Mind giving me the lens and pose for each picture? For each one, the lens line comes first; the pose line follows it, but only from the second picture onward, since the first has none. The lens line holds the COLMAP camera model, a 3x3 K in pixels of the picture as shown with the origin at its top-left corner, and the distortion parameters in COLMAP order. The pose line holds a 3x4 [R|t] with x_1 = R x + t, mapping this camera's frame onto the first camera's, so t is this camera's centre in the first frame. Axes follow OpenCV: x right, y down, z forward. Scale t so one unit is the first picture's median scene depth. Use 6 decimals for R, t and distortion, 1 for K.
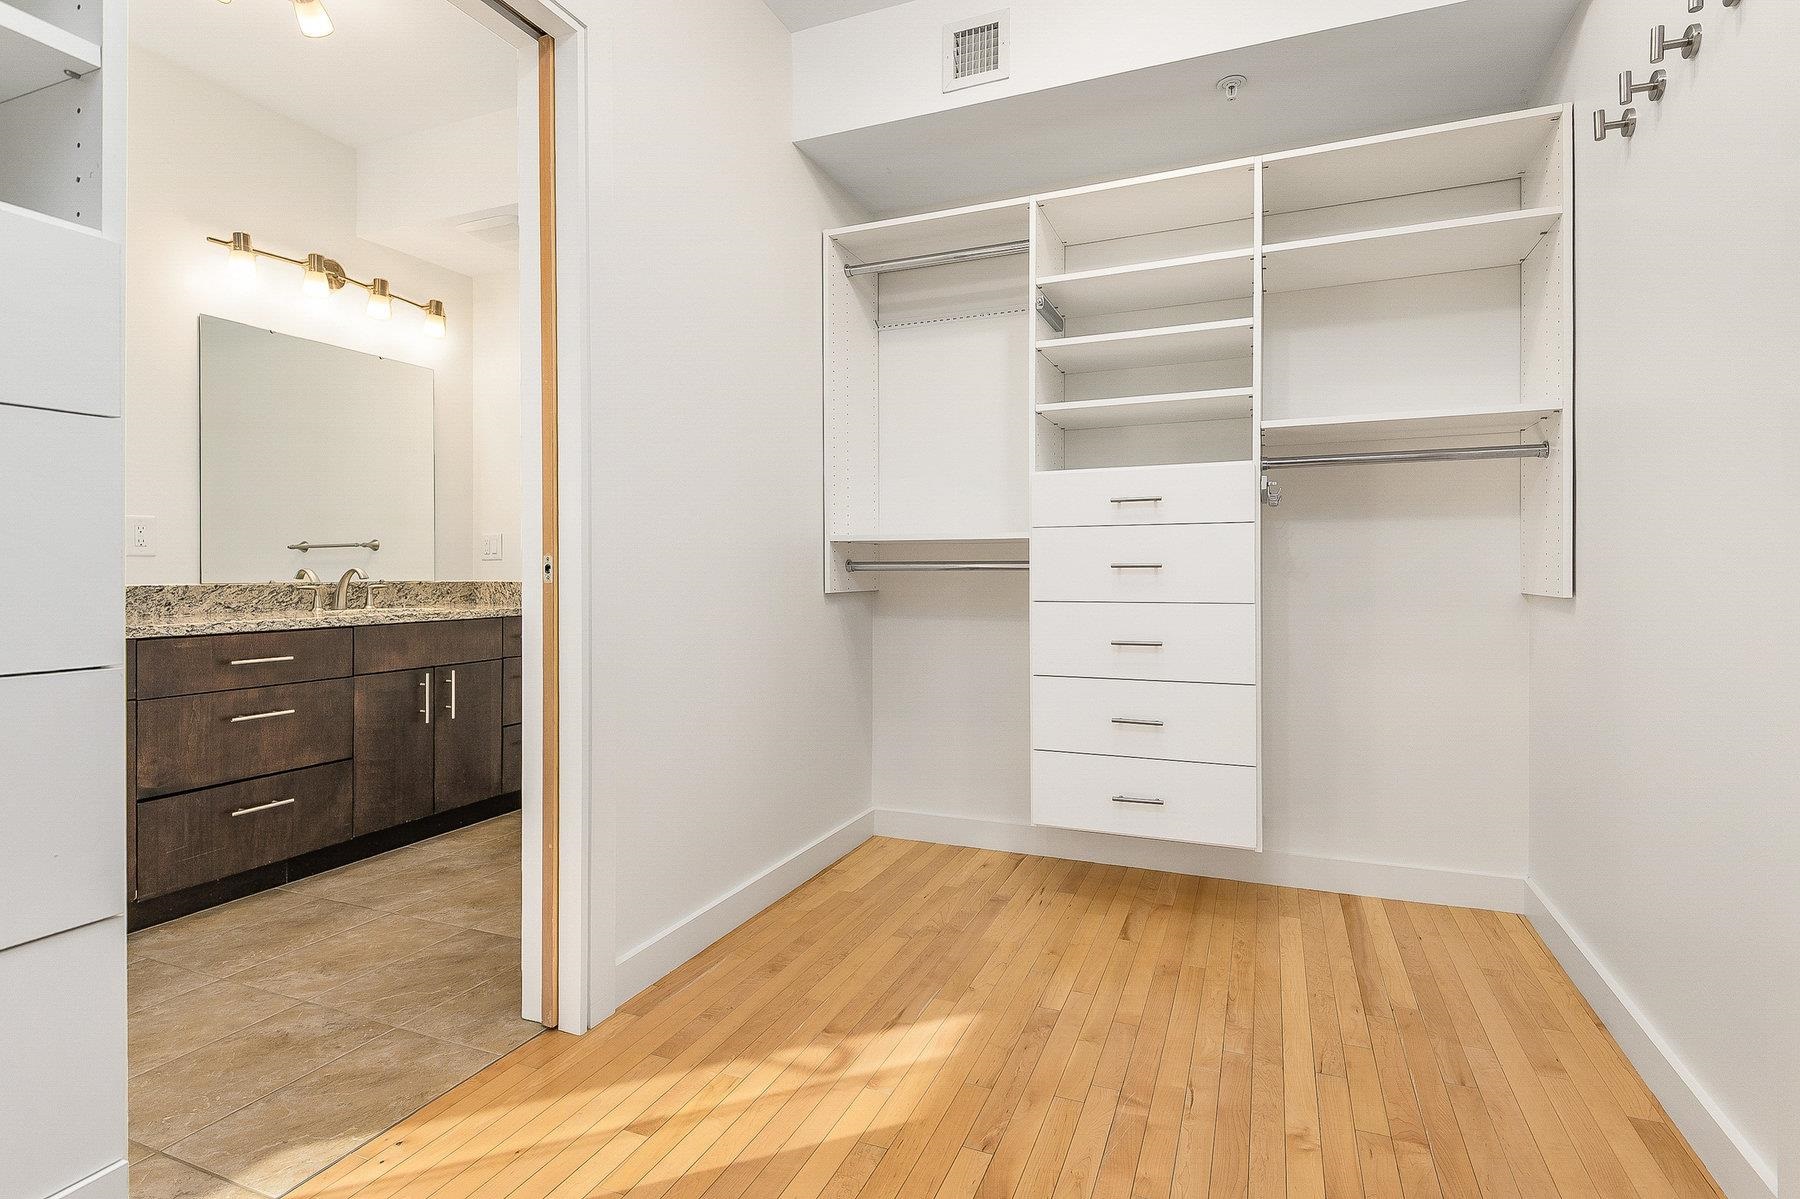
lens RADIAL K [[889.1, 0, 901.2], [0, 889.1, 569.9], [0, 0, 1]] dist [0.003432, -0.000915]
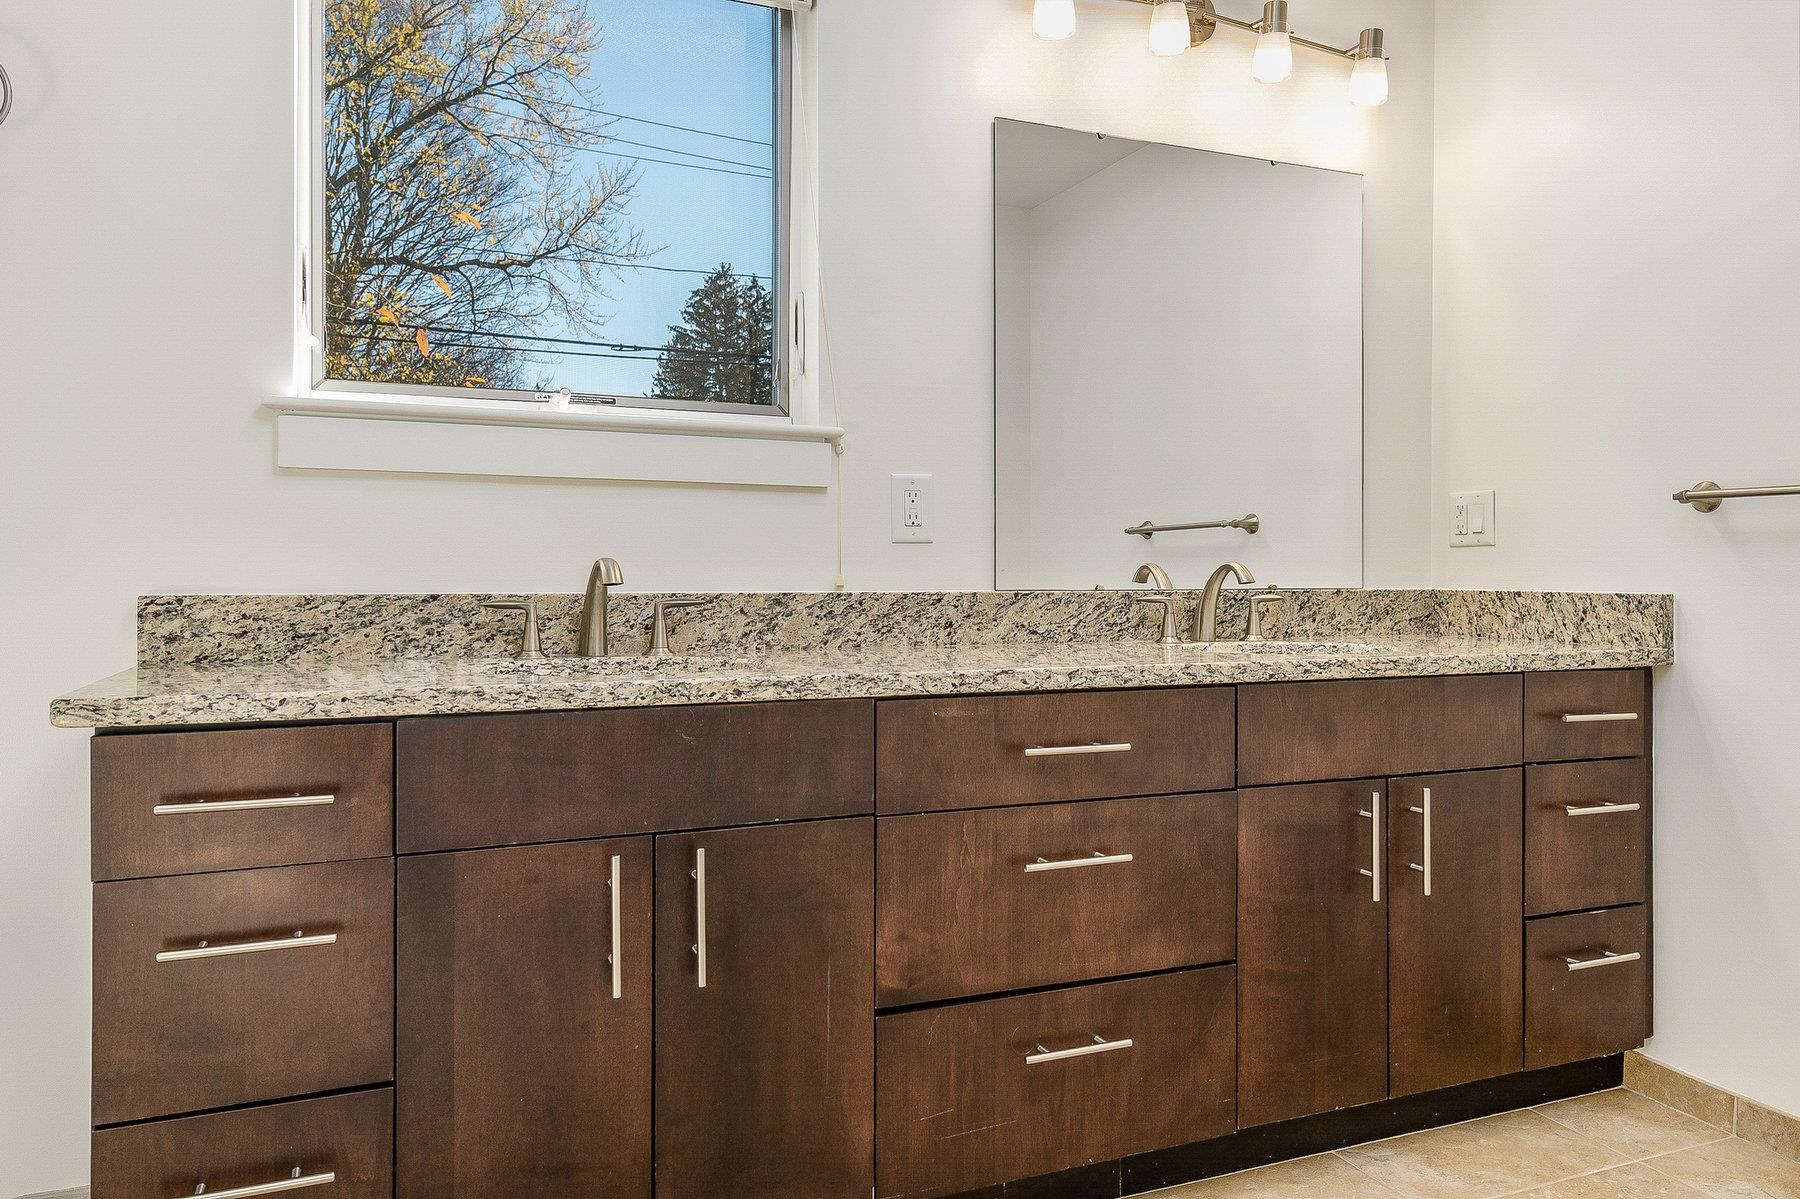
lens RADIAL K [[1284.3, 0, 903.0], [0, 1284.3, 564.6], [0, 0, 1]] dist [0.028297, -0.000524]
pose [[0.712548, -0.000840, -0.701623, -0.254868], [-0.001428, 0.999995, -0.002647, 0.001724], [0.701622, 0.002888, 0.712543, 0.377847]]
